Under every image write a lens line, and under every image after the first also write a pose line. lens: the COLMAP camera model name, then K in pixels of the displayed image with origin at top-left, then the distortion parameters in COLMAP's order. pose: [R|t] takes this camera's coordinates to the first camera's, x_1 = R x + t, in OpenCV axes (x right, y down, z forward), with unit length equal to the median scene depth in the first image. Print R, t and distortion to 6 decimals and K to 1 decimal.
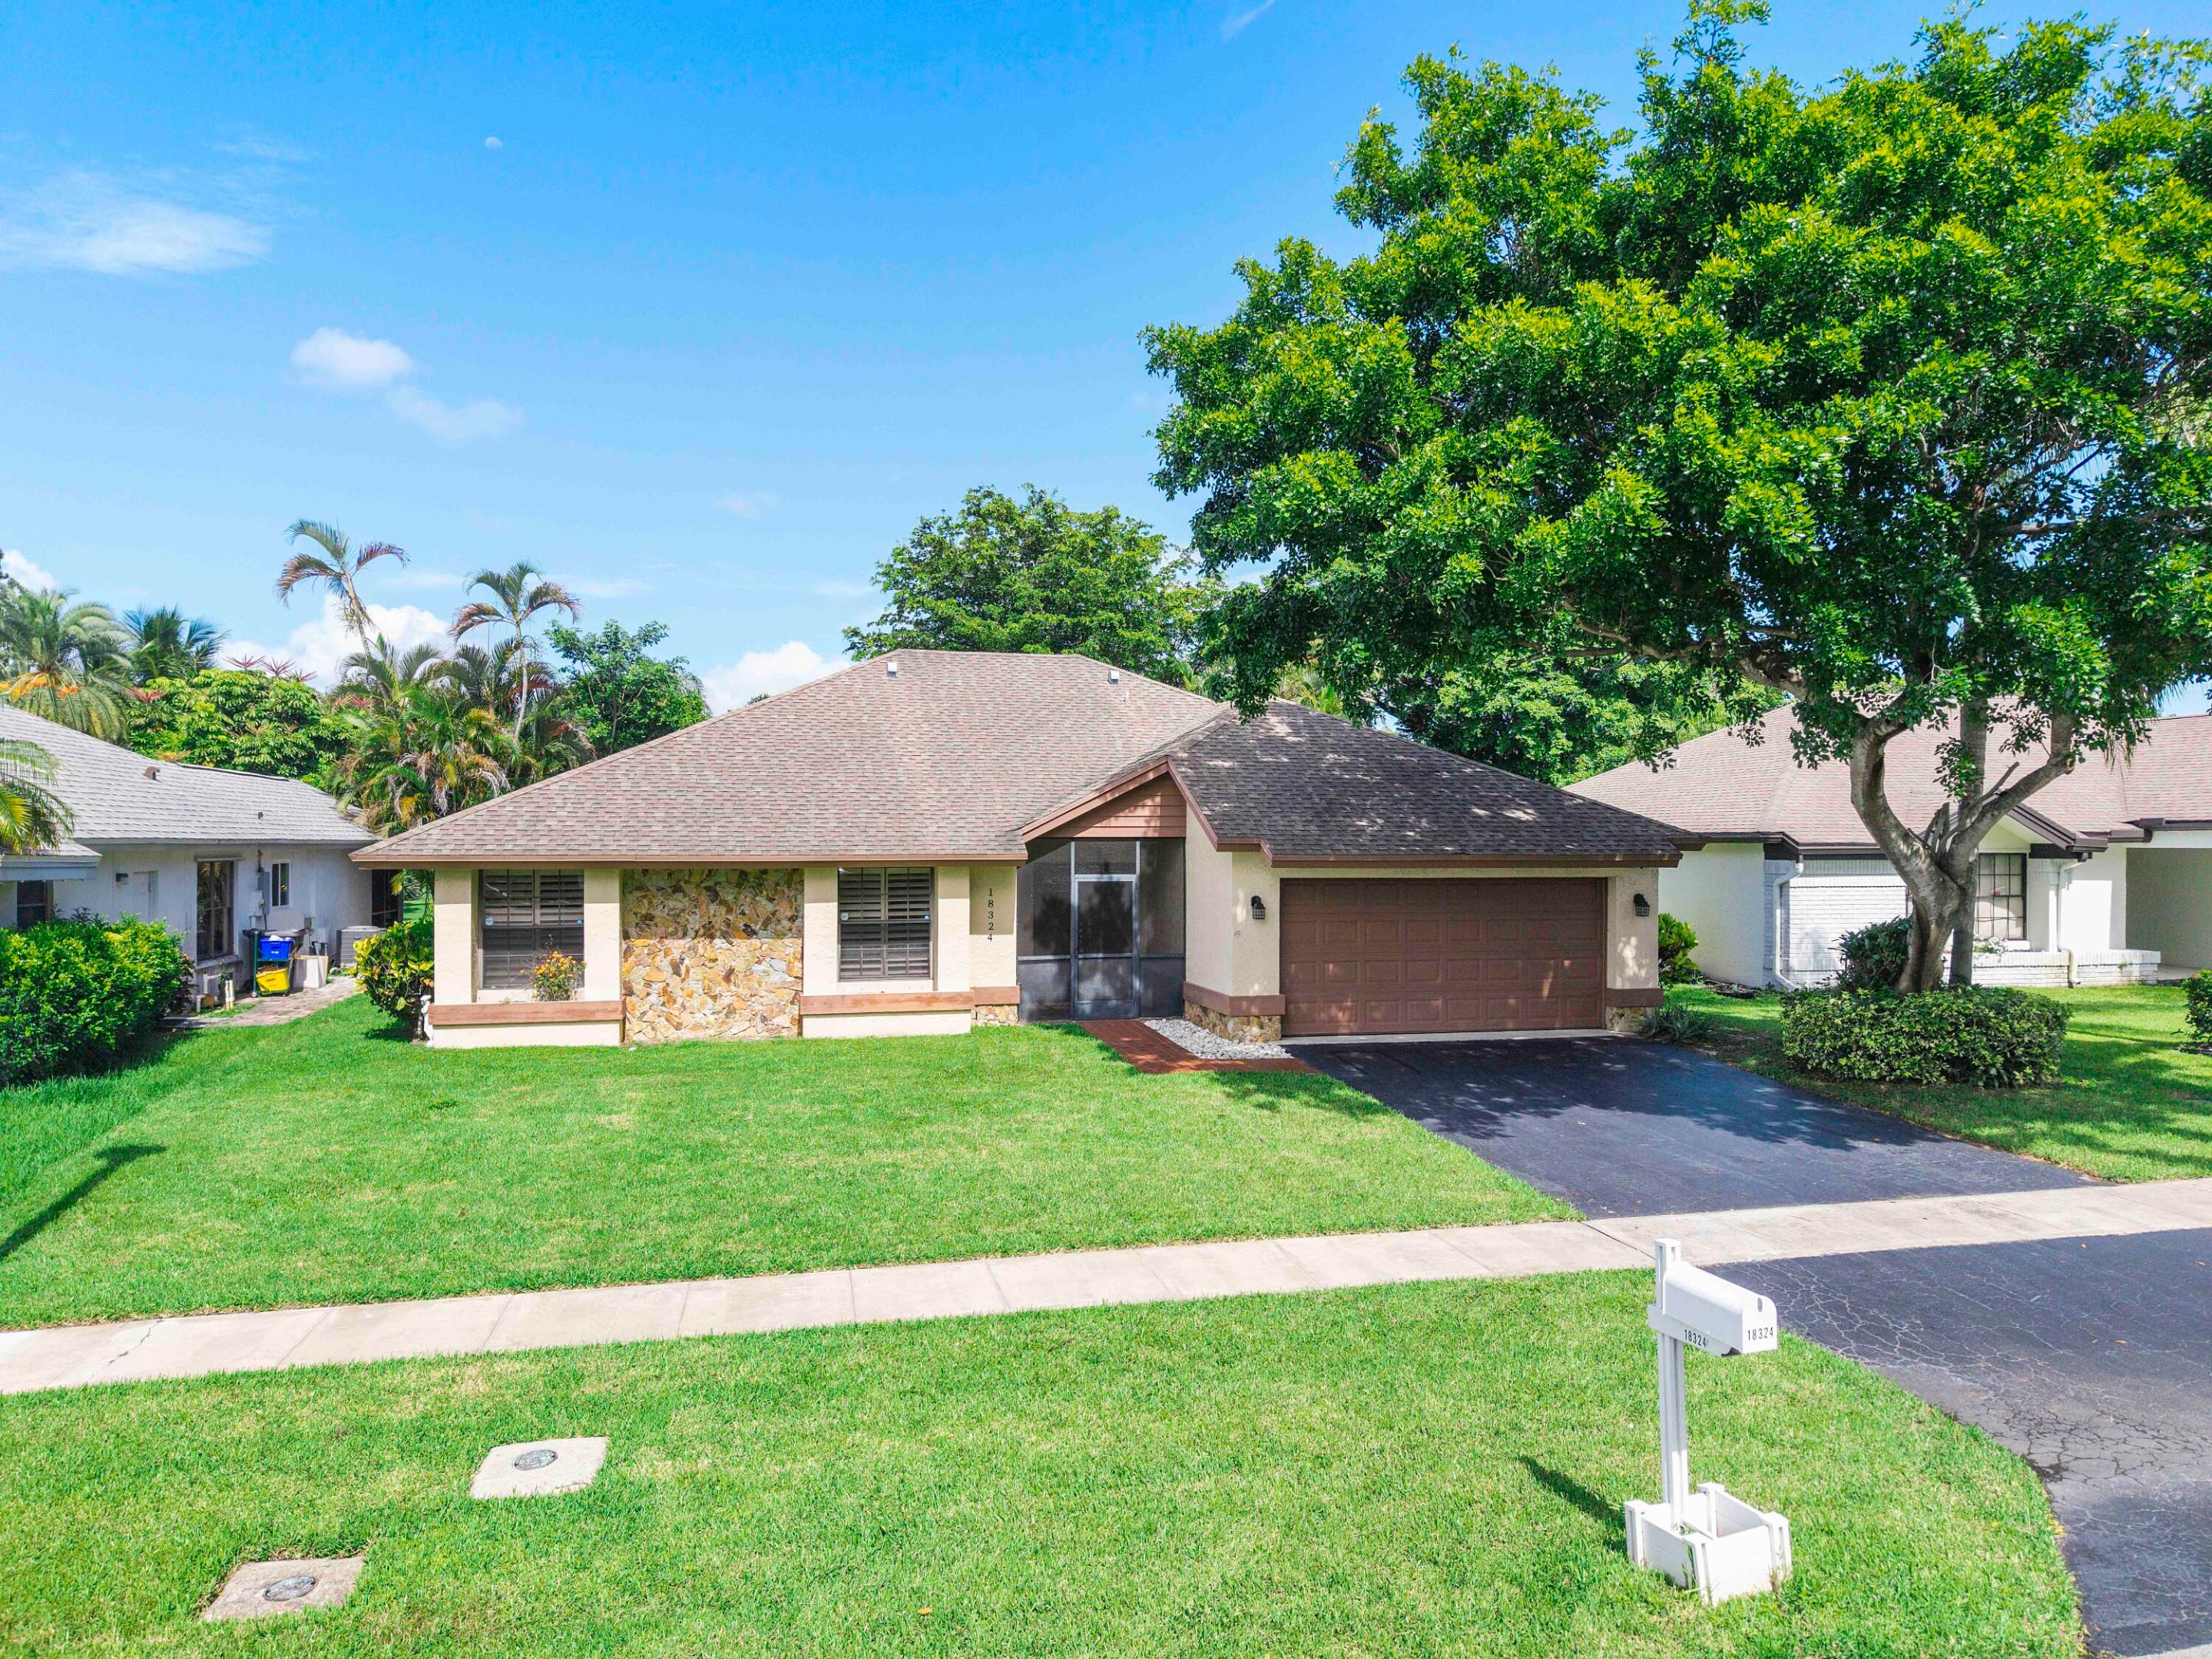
lens RADIAL K [[1531.4, 0, 1110.2], [0, 1531.4, 821.5], [0, 0, 1]] dist [0.009533, -0.012927]
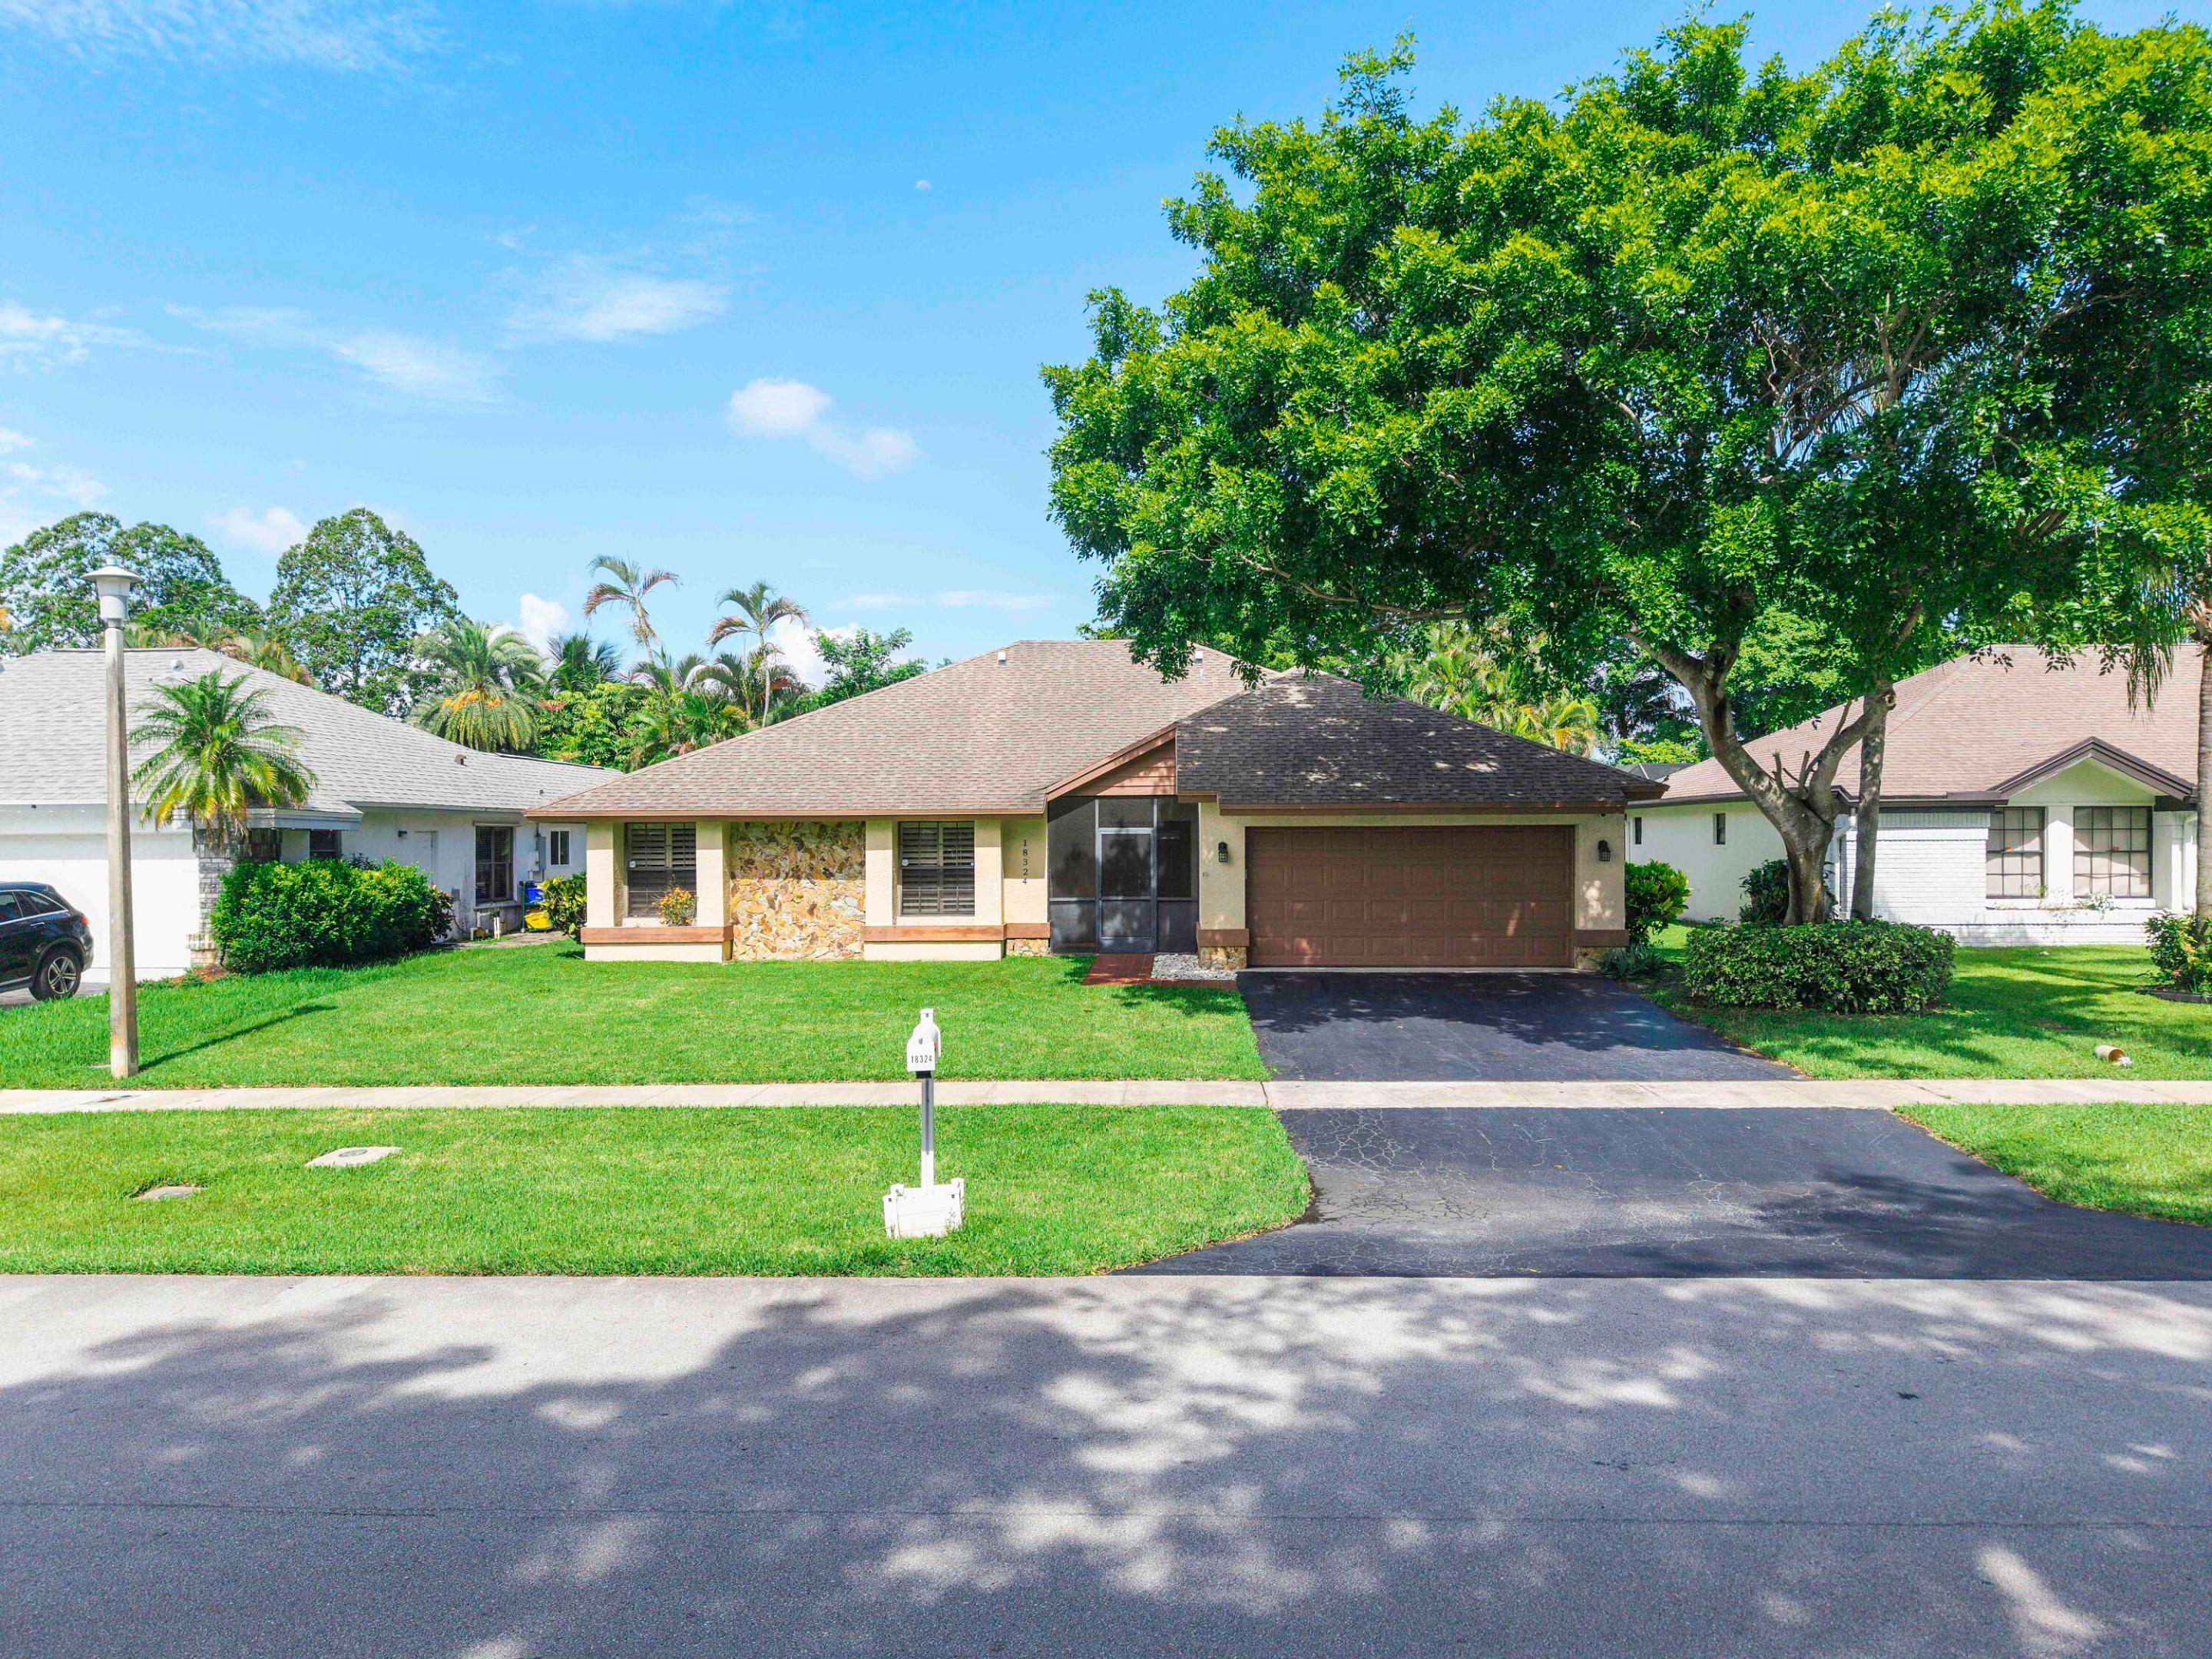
lens RADIAL K [[1531.4, 0, 1099.9], [0, 1531.4, 839.9], [0, 0, 1]] dist [0.009533, -0.012927]
pose [[0.963258, -0.005876, -0.268513, 0.294450], [0.009848, 0.999861, 0.013447, 0.028896], [0.268397, -0.015597, 0.963182, -0.119556]]
